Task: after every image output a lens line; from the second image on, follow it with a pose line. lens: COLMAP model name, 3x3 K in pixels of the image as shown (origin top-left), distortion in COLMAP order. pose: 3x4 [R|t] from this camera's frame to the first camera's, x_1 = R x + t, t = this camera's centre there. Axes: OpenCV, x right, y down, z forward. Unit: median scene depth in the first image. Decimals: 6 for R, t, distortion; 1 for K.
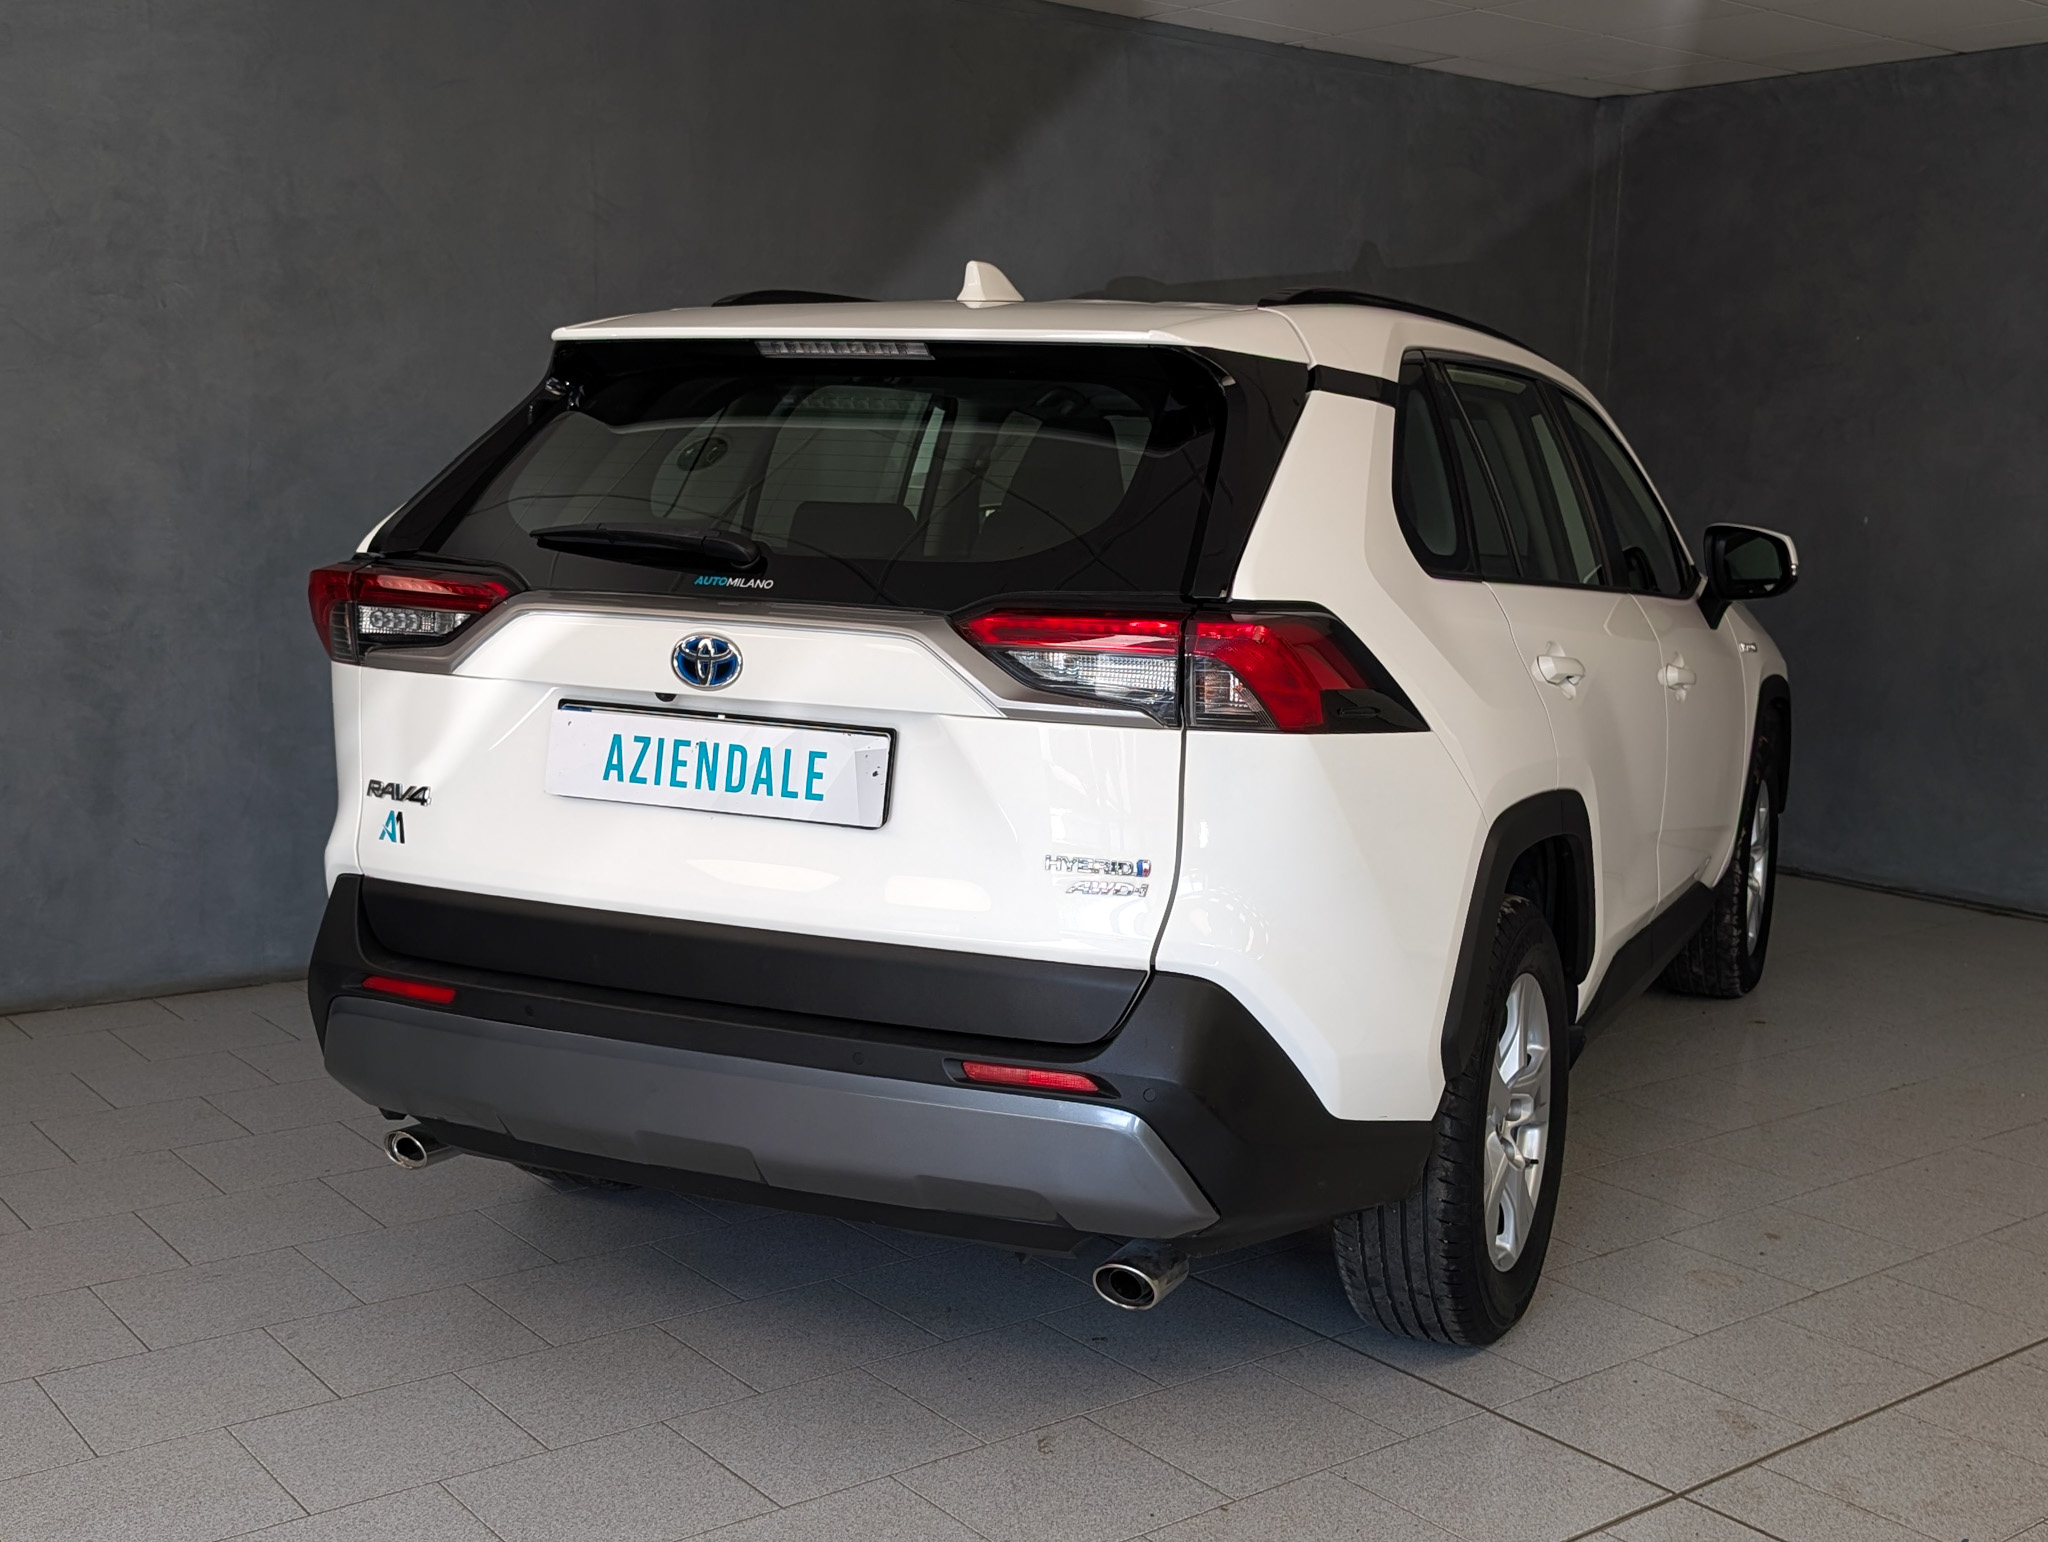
lens RADIAL K [[1409.6, 0, 1024.0], [0, 1409.6, 771.0], [0, 0, 1]] dist [-0.023050, 0.001746]
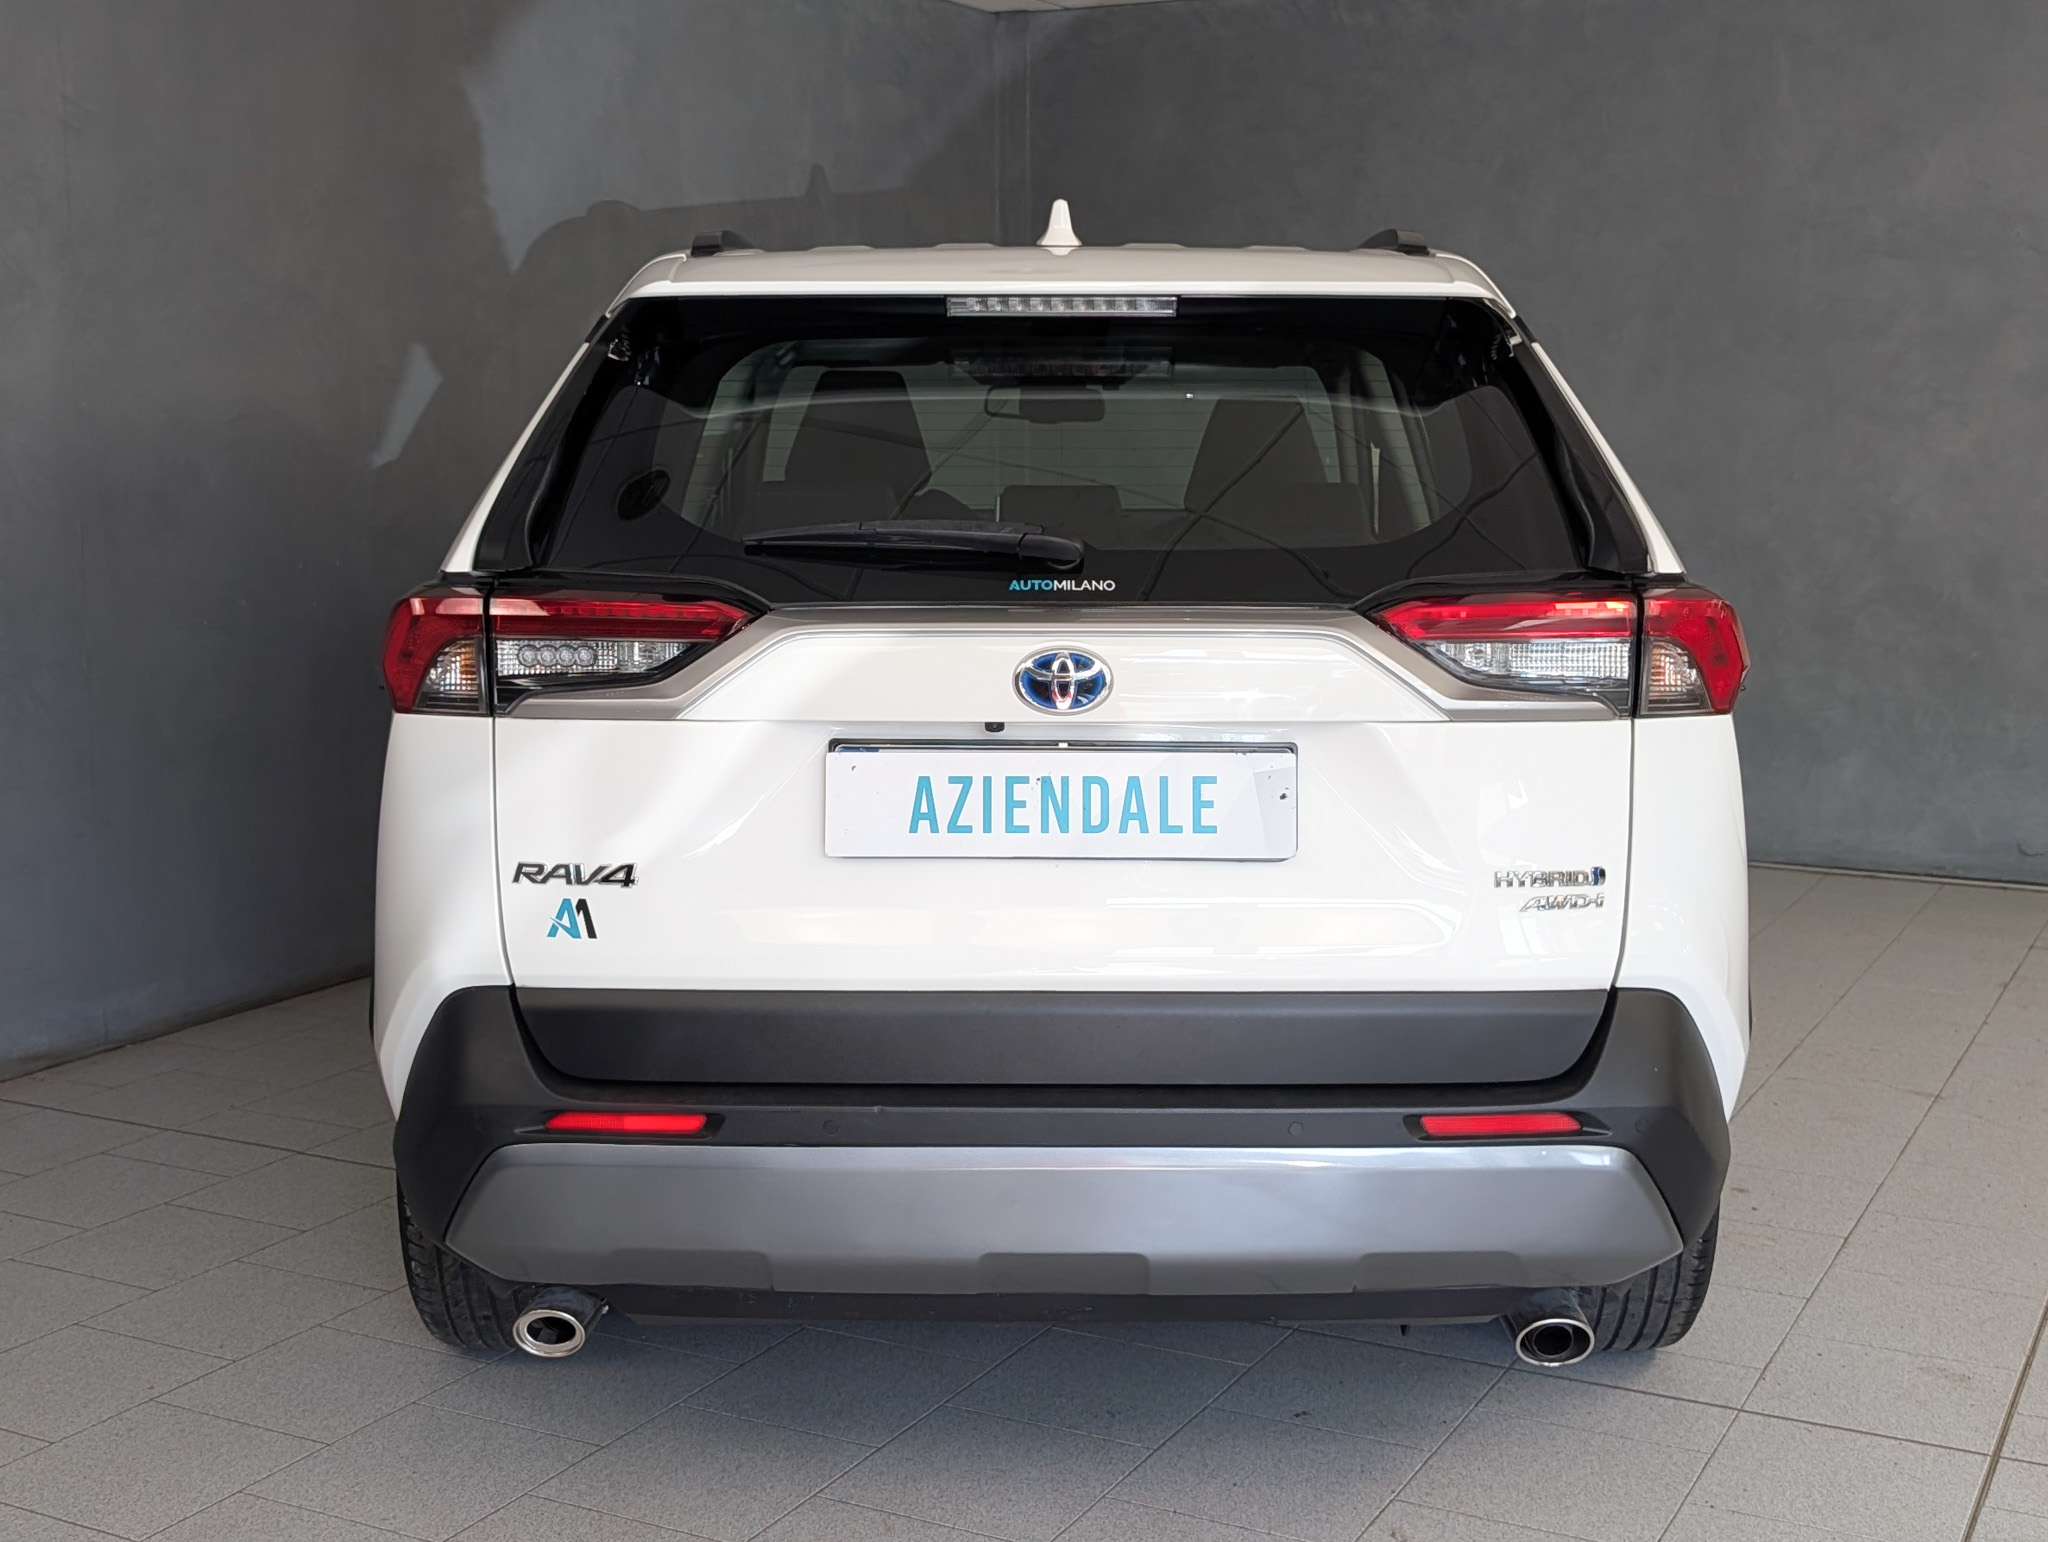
lens RADIAL K [[1551.5, 0, 1019.6], [0, 1551.5, 757.9], [0, 0, 1]] dist [0.039655, -0.089019]
pose [[0.967008, -0.079882, 0.241897, -0.463486], [0.082304, 0.996607, 0.000092, -0.032968], [-0.241084, 0.019820, 0.970302, 0.108296]]
